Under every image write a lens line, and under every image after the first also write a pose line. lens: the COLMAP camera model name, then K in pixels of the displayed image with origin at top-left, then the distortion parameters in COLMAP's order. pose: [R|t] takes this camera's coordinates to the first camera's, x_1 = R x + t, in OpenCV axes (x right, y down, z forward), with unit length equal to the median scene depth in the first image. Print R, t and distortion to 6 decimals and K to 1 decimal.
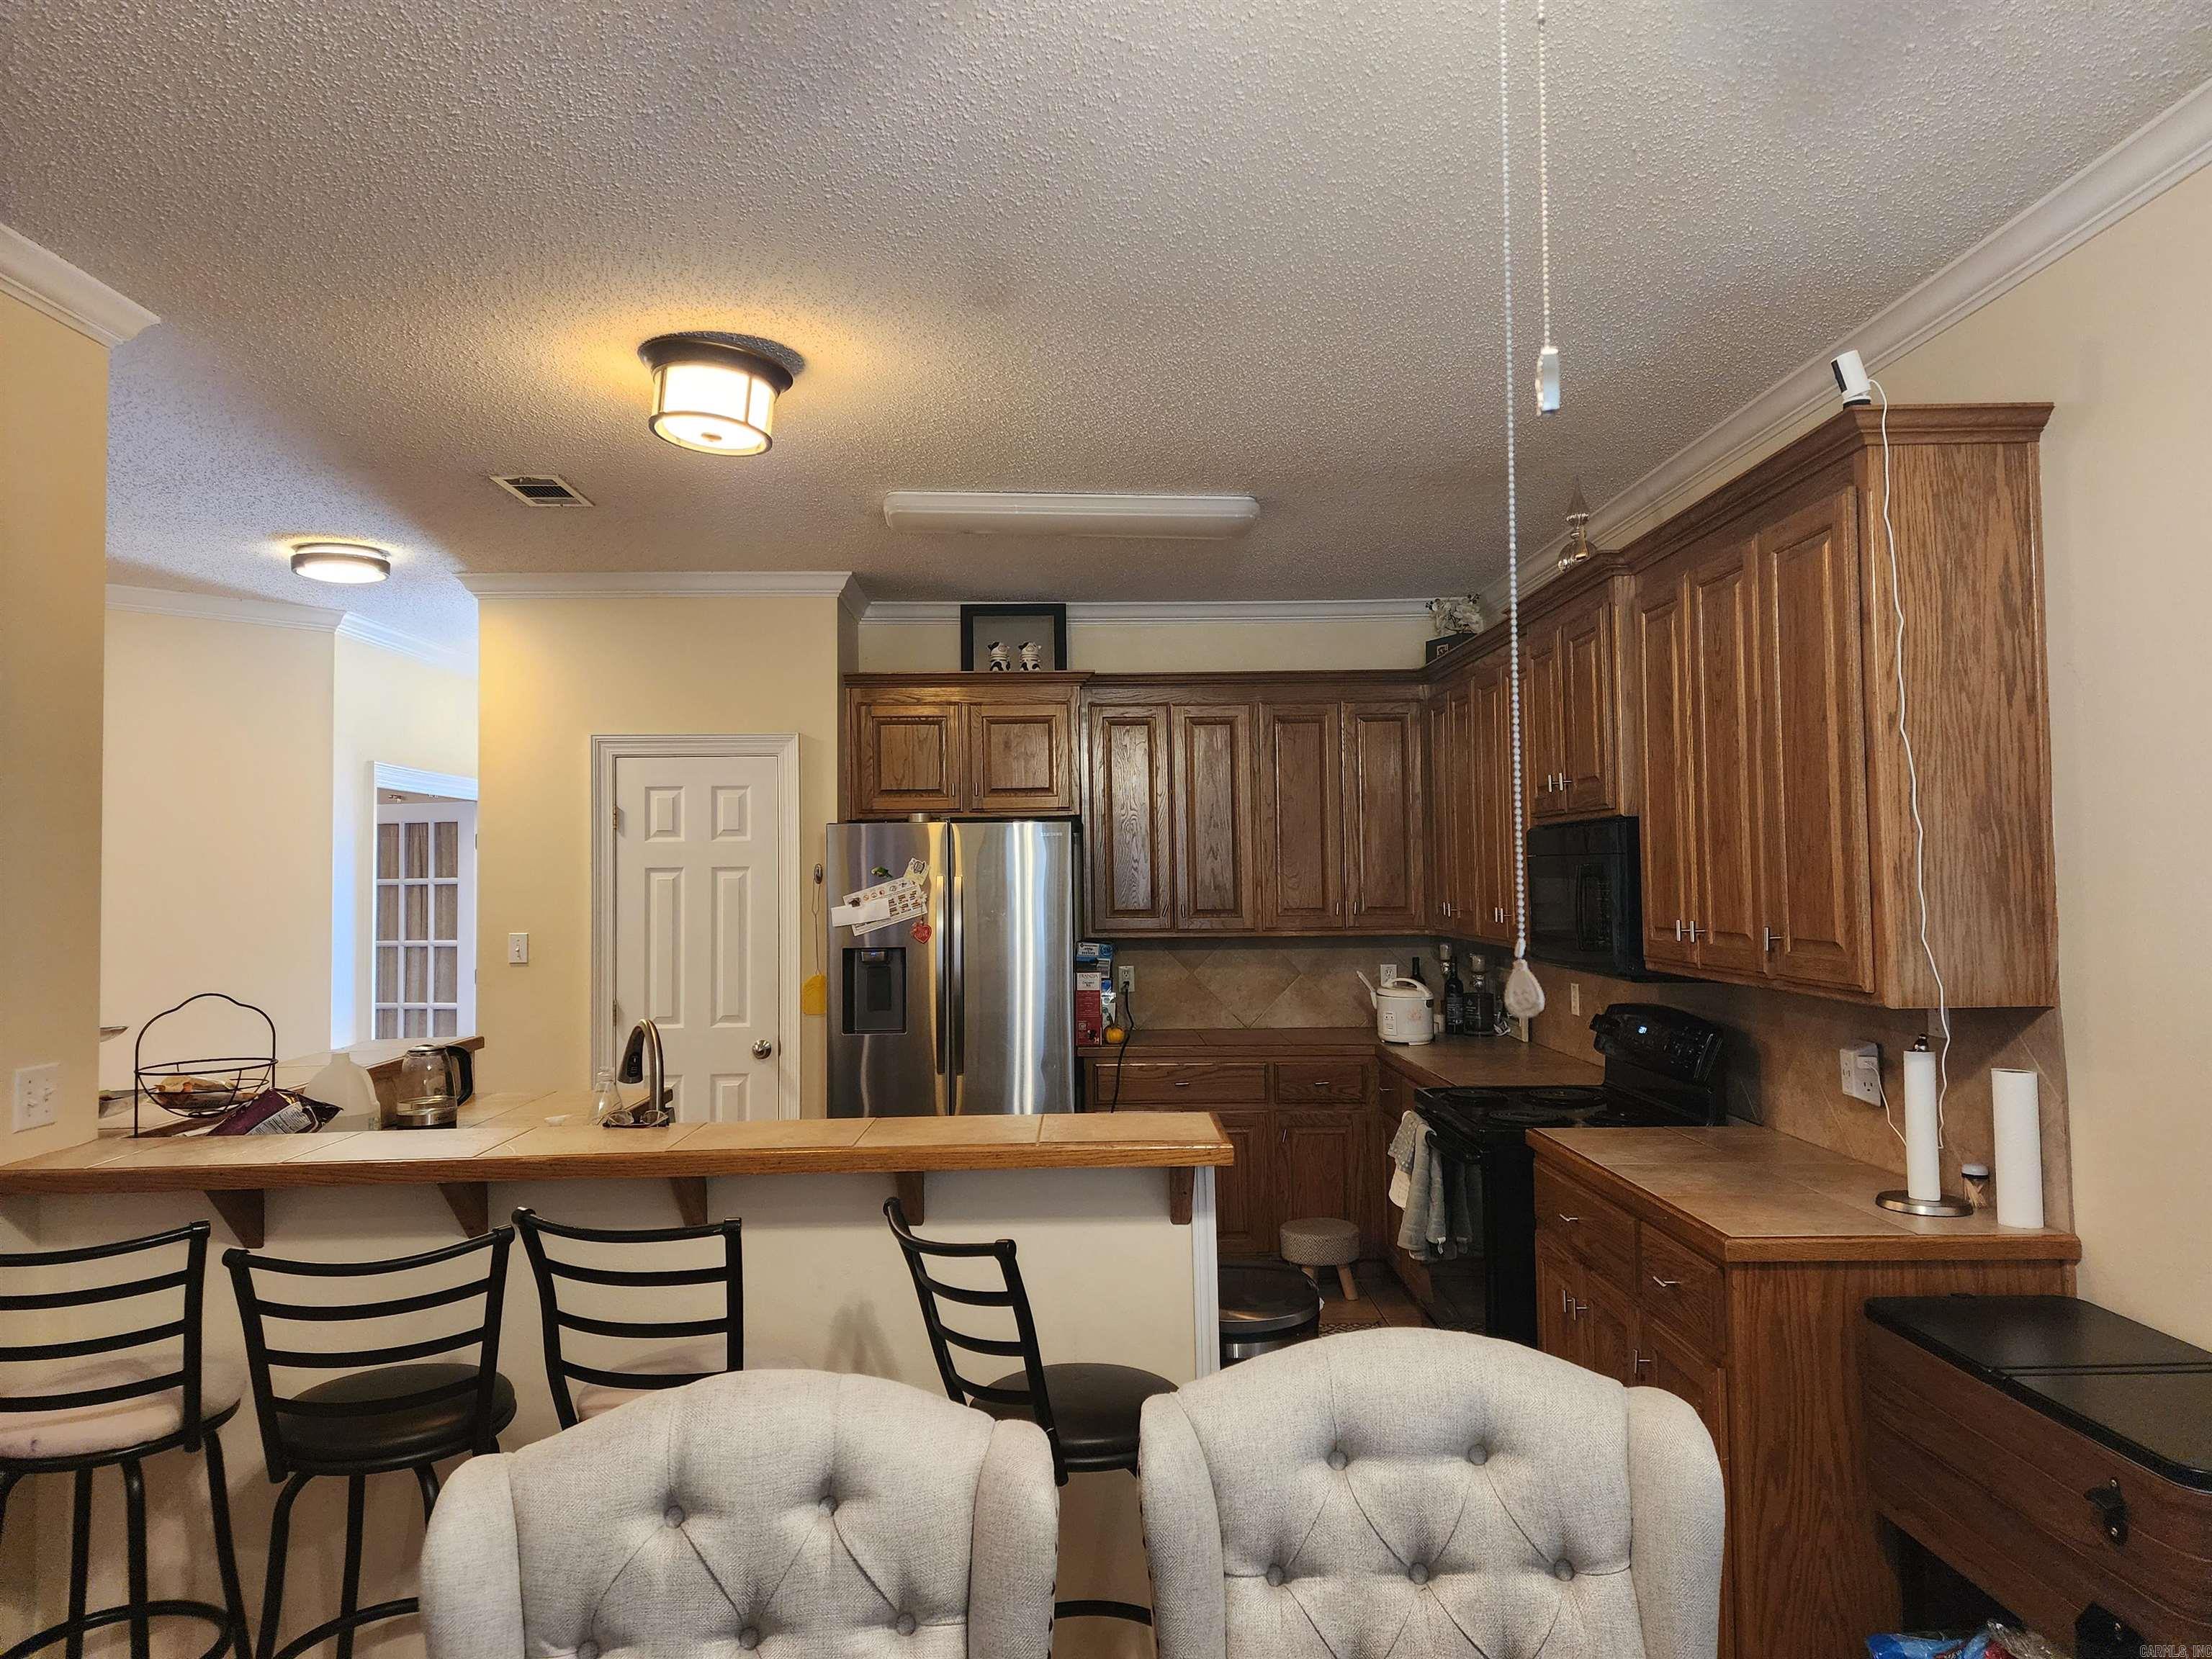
lens RADIAL K [[1483.1, 0, 1108.6], [0, 1483.1, 819.4], [0, 0, 1]] dist [0.076242, -0.070864]
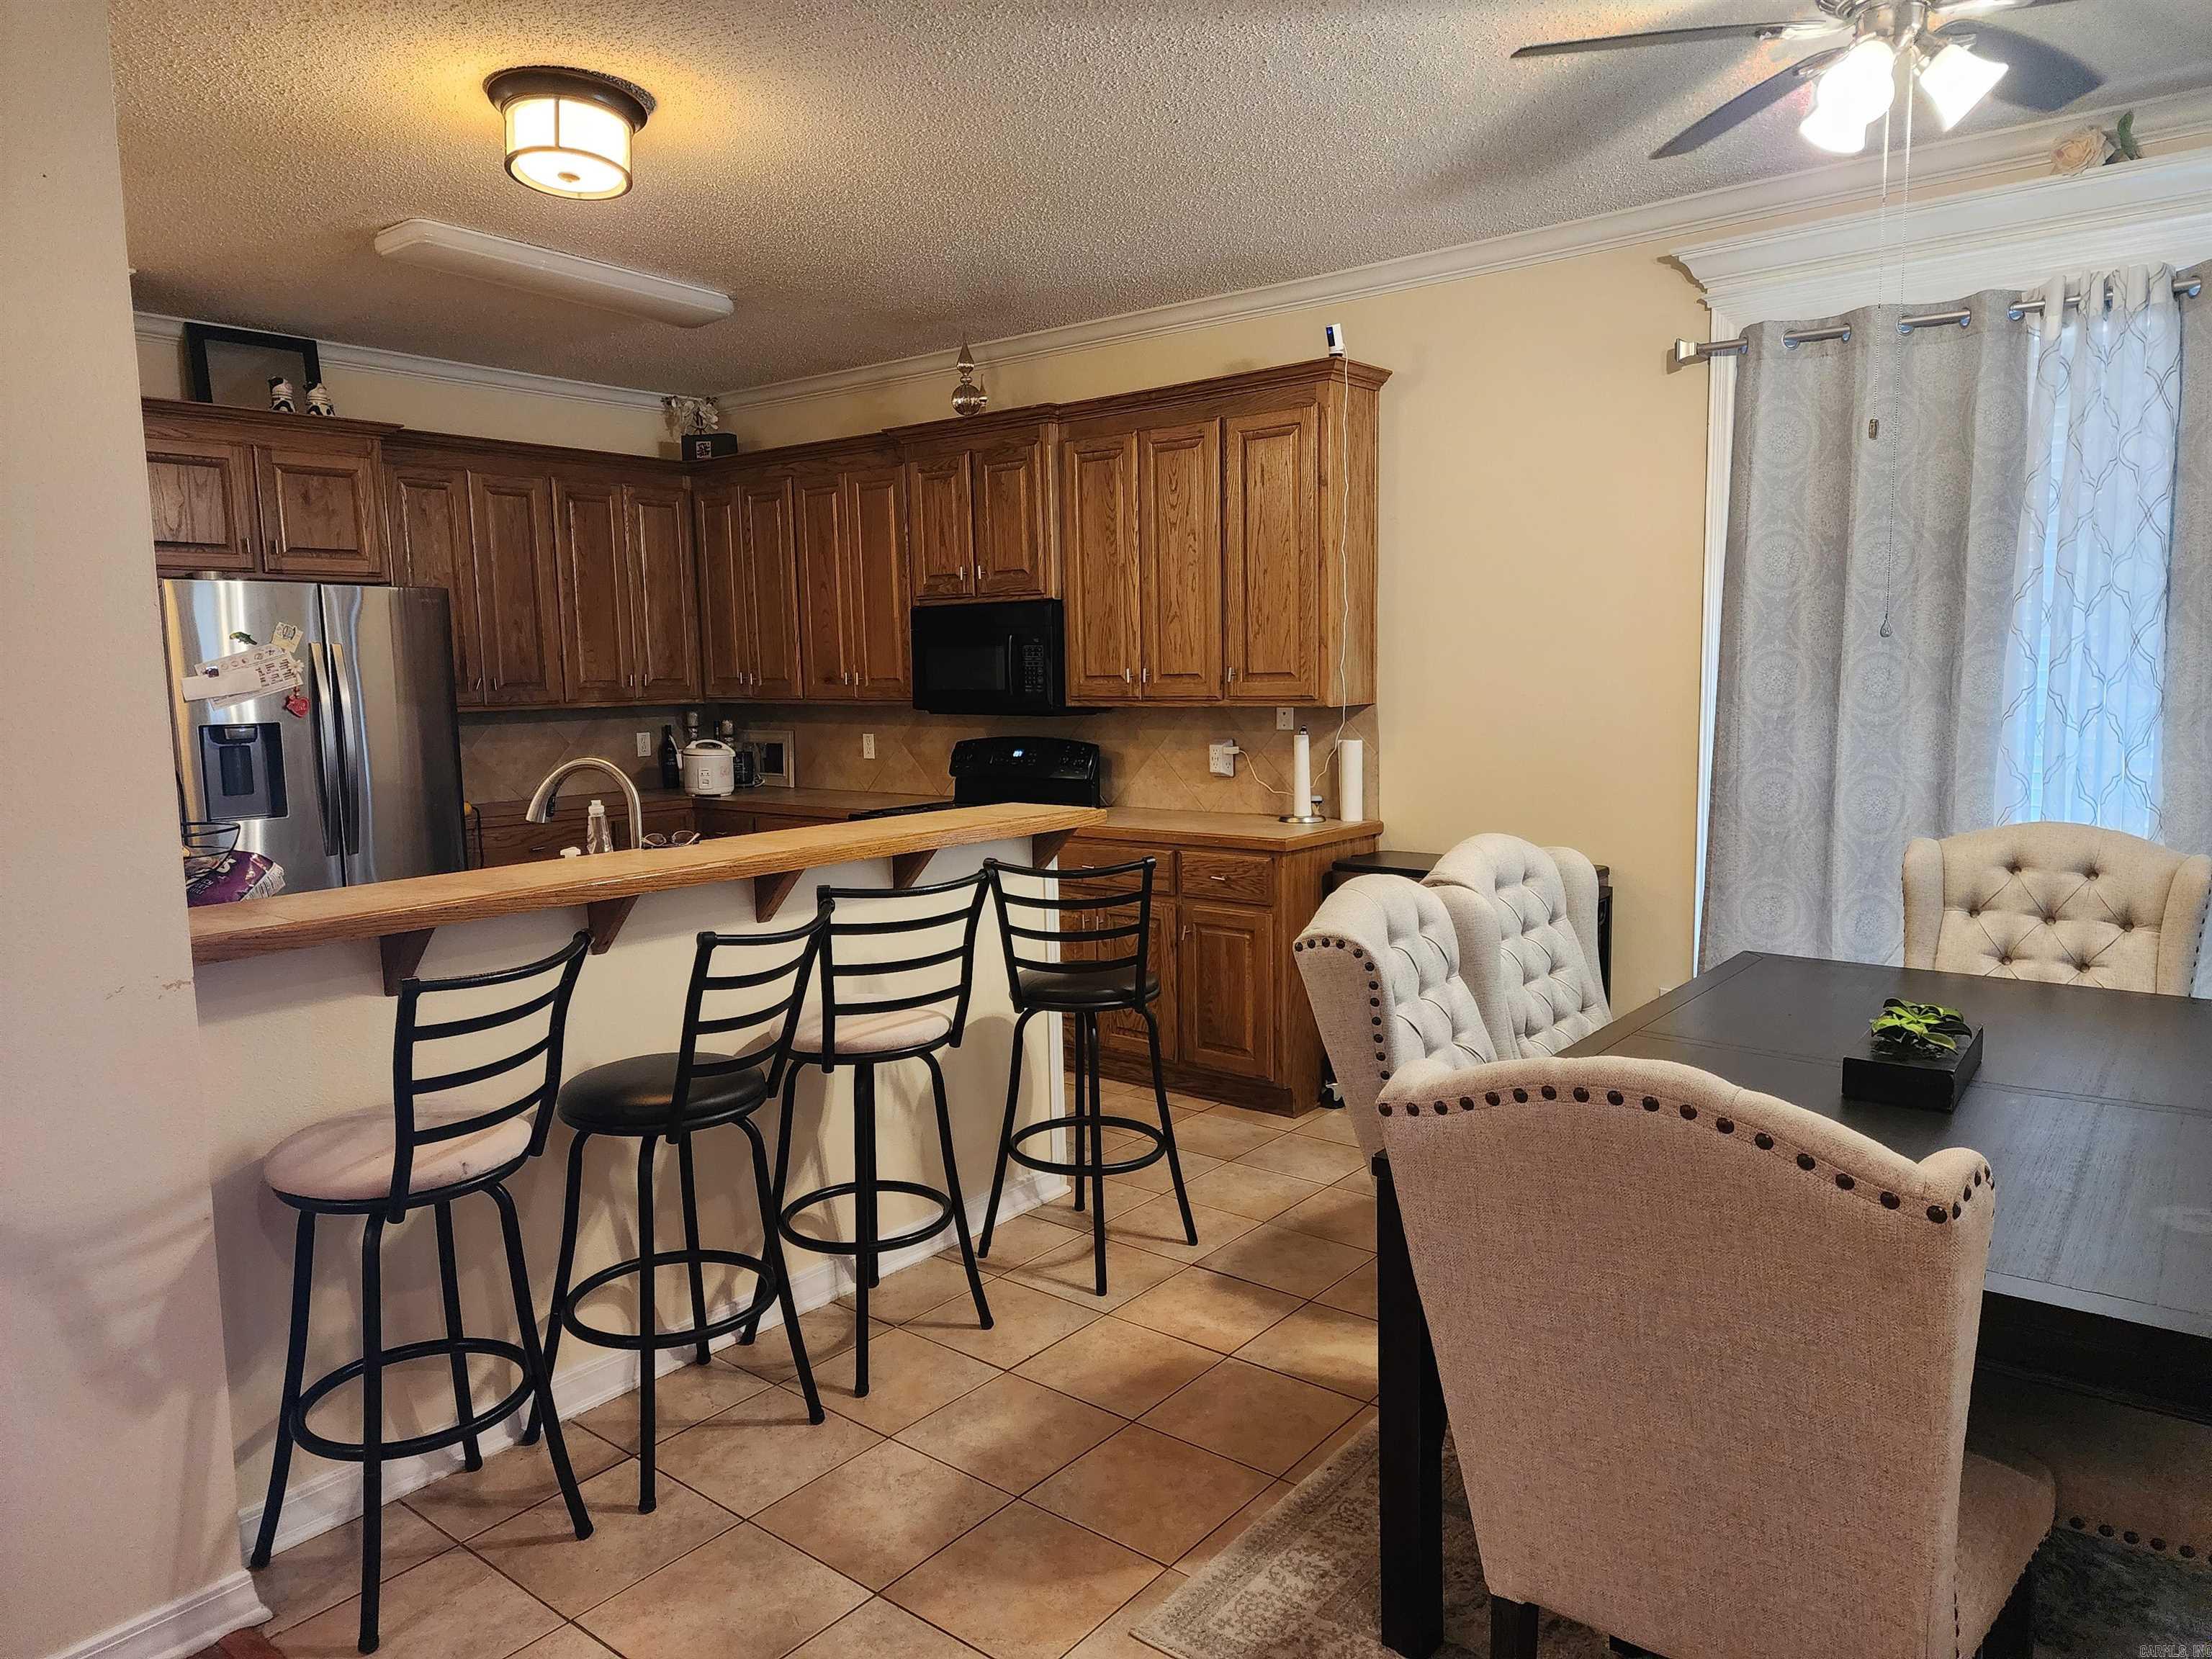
lens RADIAL K [[1479.7, 0, 1123.4], [0, 1479.7, 832.4], [0, 0, 1]] dist [0.072002, -0.068857]
pose [[0.629906, -0.088803, 0.771578, -0.720445], [-0.018149, 0.991488, 0.128929, 0.035660], [-0.776459, -0.095217, 0.622932, 0.049543]]
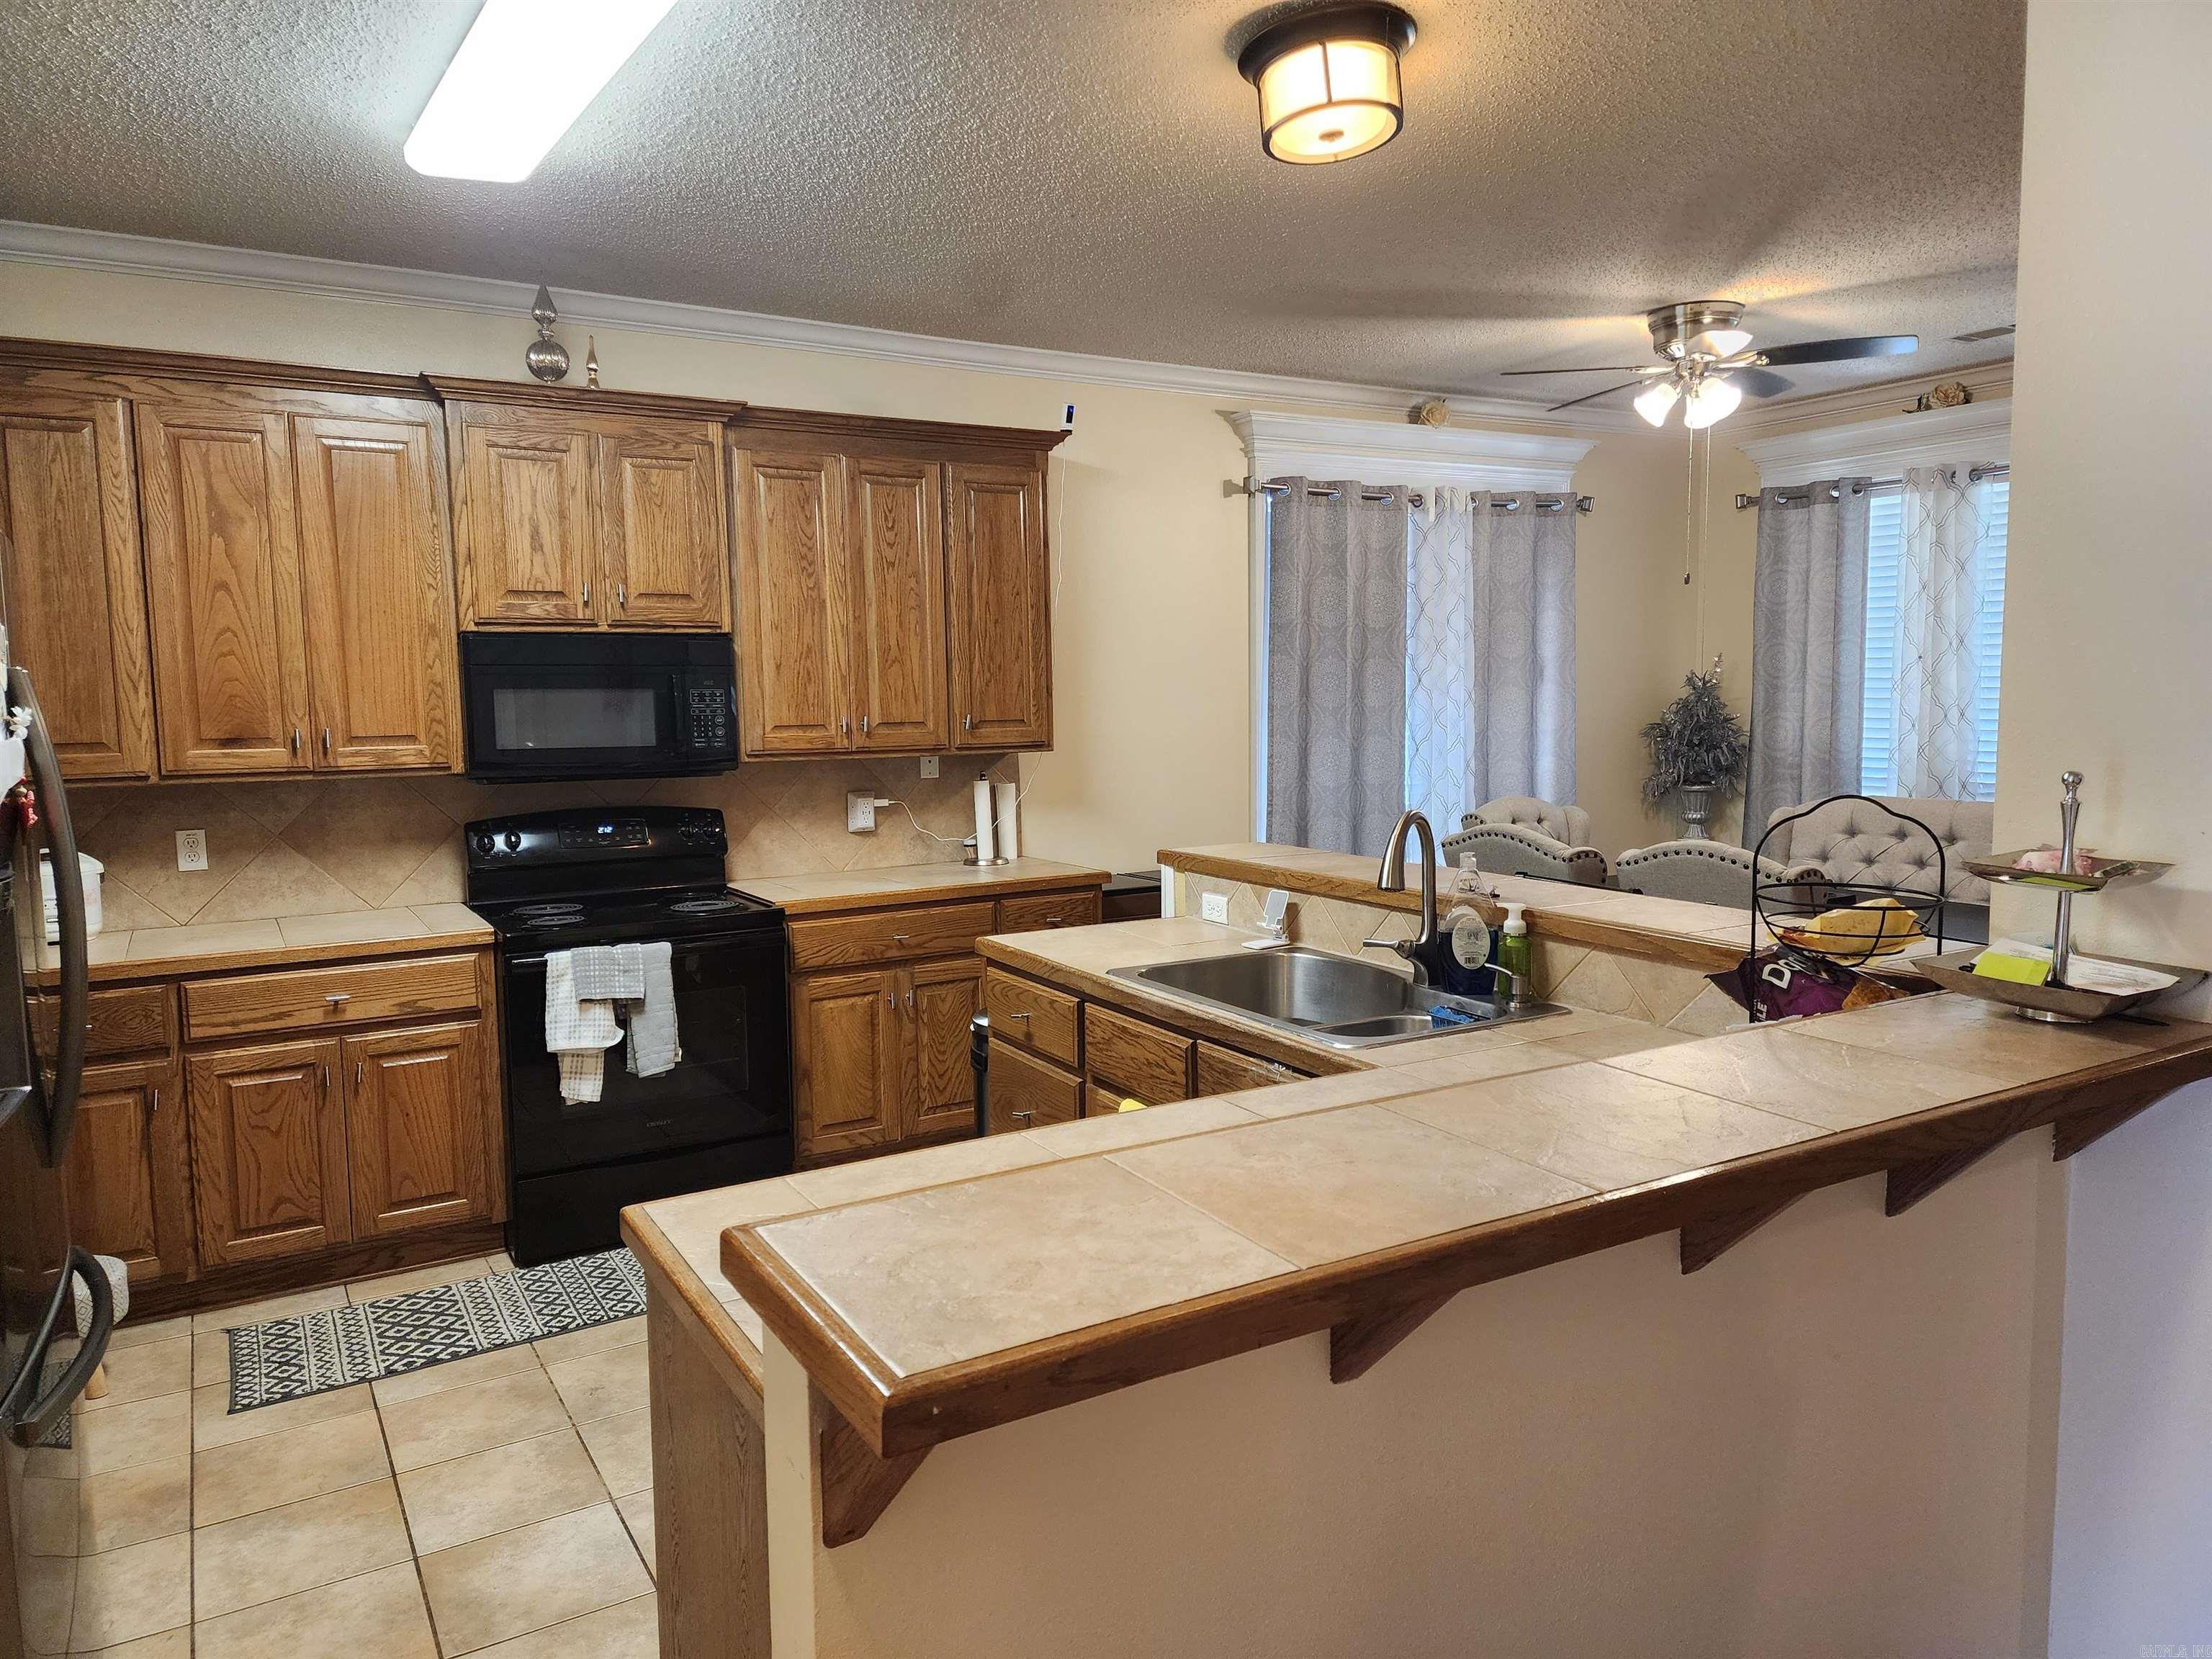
lens RADIAL K [[1479.7, 0, 1123.4], [0, 1479.7, 832.4], [0, 0, 1]] dist [0.072002, -0.068857]
pose [[-0.505878, -0.058307, 0.860632, -0.827794], [-0.009541, 0.998030, 0.062007, 0.078377], [-0.862552, 0.023157, -0.505438, 1.323078]]
